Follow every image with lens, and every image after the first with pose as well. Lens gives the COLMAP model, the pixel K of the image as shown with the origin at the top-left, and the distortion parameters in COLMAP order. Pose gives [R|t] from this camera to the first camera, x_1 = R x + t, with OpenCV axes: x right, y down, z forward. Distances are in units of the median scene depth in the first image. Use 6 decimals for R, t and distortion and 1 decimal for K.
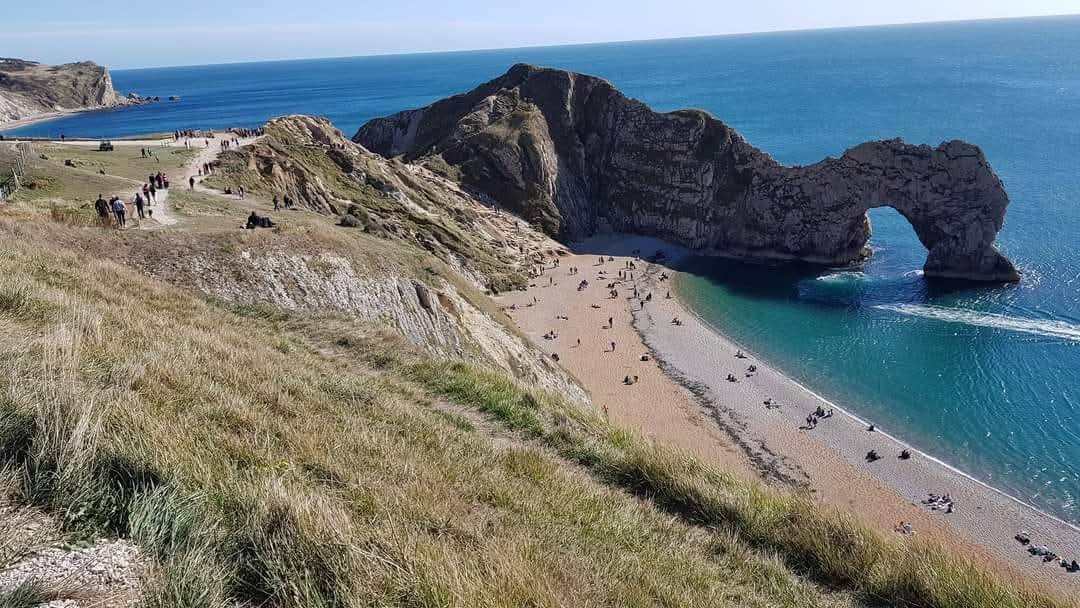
lens RADIAL K [[851.7, 0, 539.7], [0, 851.7, 274.6], [0, 0, 1]] dist [0.094443, -0.154280]
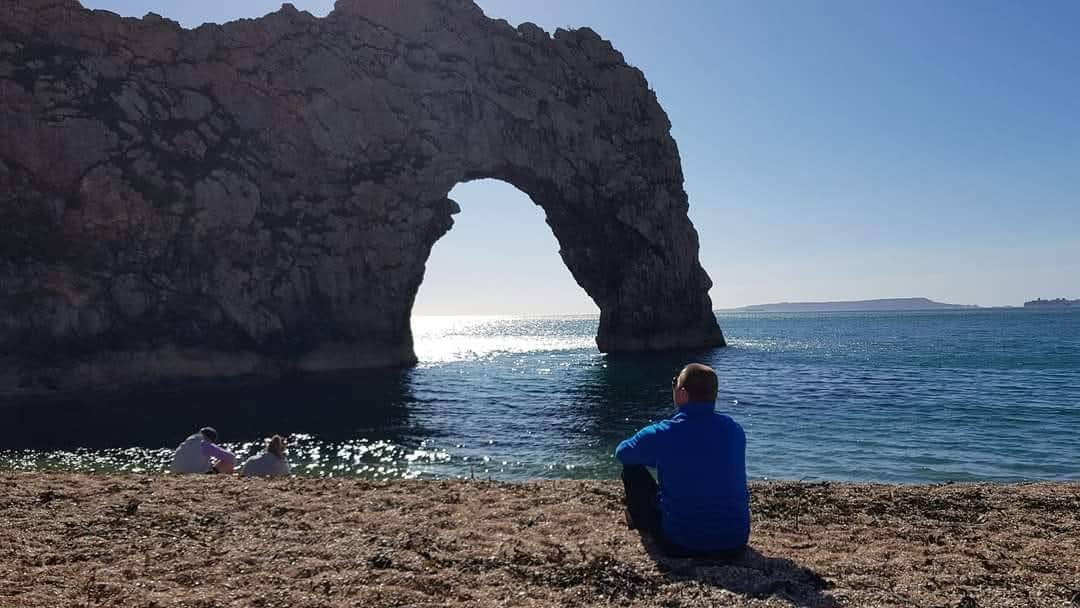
lens RADIAL K [[851.7, 0, 556.9], [0, 851.7, 292.2], [0, 0, 1]] dist [0.094443, -0.154280]
pose [[0.147944, 0.084941, 0.985341, 0.073828], [0.264987, 0.956473, -0.122239, 0.011010], [-0.952835, 0.279187, 0.118996, 0.875756]]
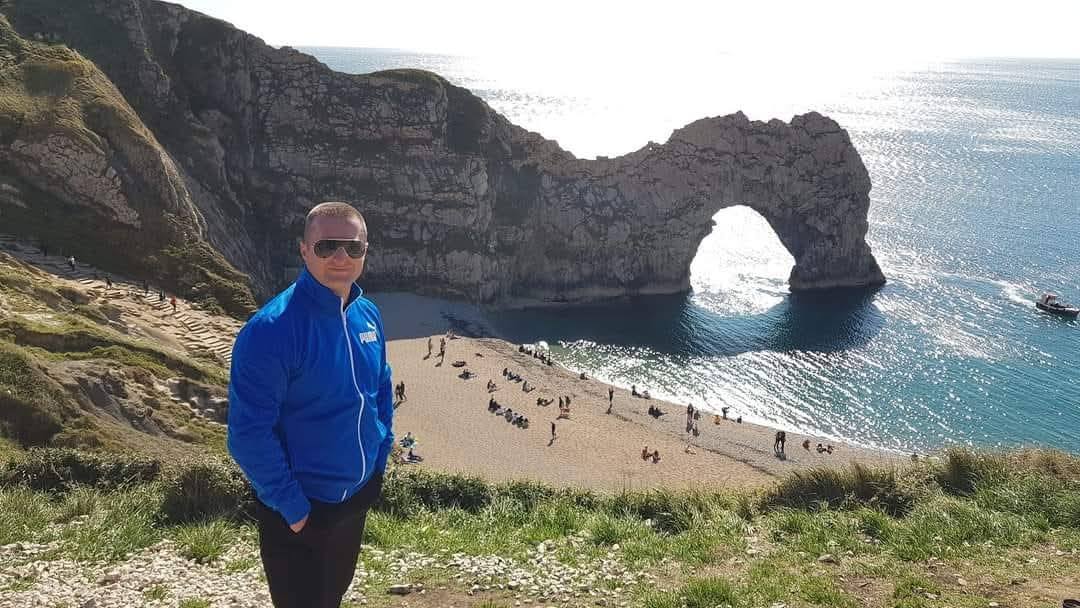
lens RADIAL K [[851.7, 0, 549.7], [0, 851.7, 295.3], [0, 0, 1]] dist [0.094443, -0.154280]
pose [[0.651006, -0.142923, 0.745496, -0.241067], [0.146623, 0.987295, 0.061241, -0.066042], [-0.744777, 0.069438, 0.663691, 0.589189]]
